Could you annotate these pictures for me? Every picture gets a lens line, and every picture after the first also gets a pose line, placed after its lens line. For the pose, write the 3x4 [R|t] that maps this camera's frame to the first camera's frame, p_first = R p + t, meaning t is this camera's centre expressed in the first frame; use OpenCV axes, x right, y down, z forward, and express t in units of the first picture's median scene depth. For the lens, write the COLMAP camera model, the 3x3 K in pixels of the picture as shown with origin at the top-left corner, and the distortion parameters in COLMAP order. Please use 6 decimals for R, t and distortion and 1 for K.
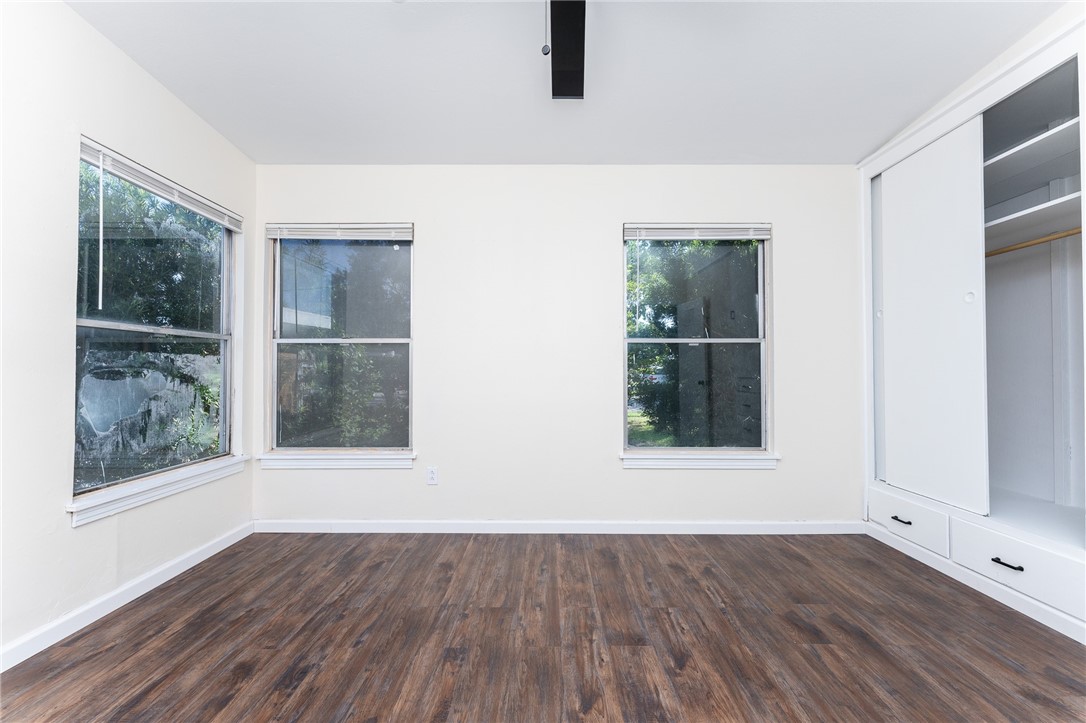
lens RADIAL K [[429.7, 0, 544.5], [0, 429.7, 368.5], [0, 0, 1]] dist [0.000439, -0.000030]
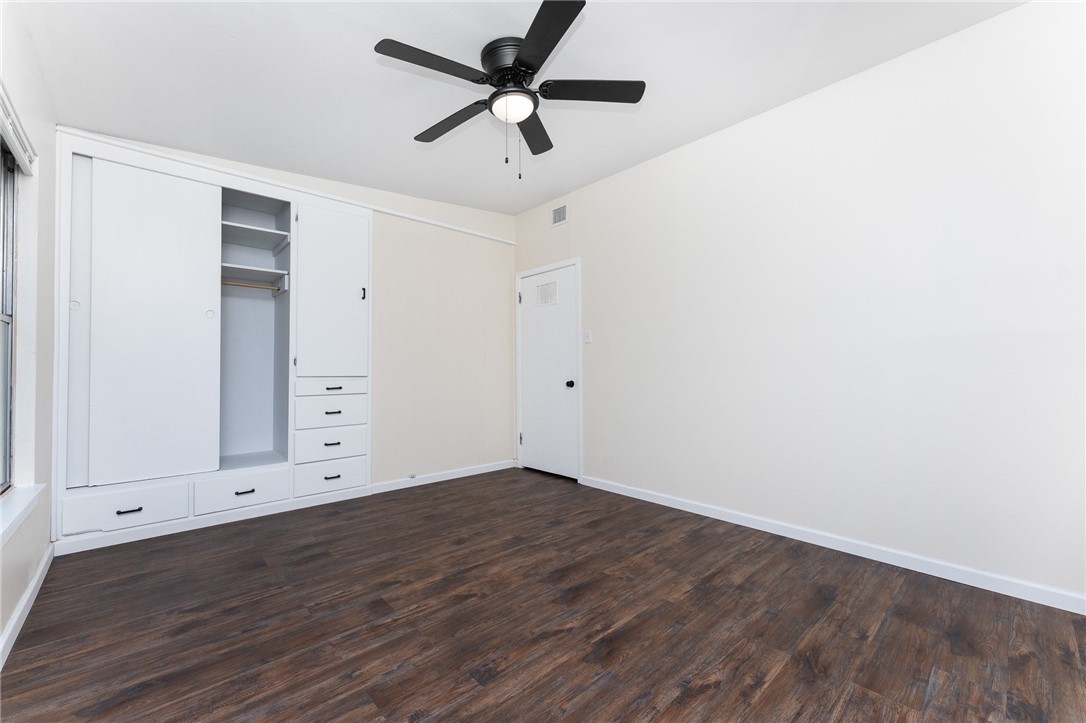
lens RADIAL K [[429.7, 0, 544.5], [0, 429.7, 368.5], [0, 0, 1]] dist [0.000439, -0.000030]
pose [[-0.677900, 0.004959, 0.735138, -0.912620], [-0.002806, 0.999953, -0.009333, 0.025509], [-0.735149, -0.008390, -0.677853, 1.443834]]
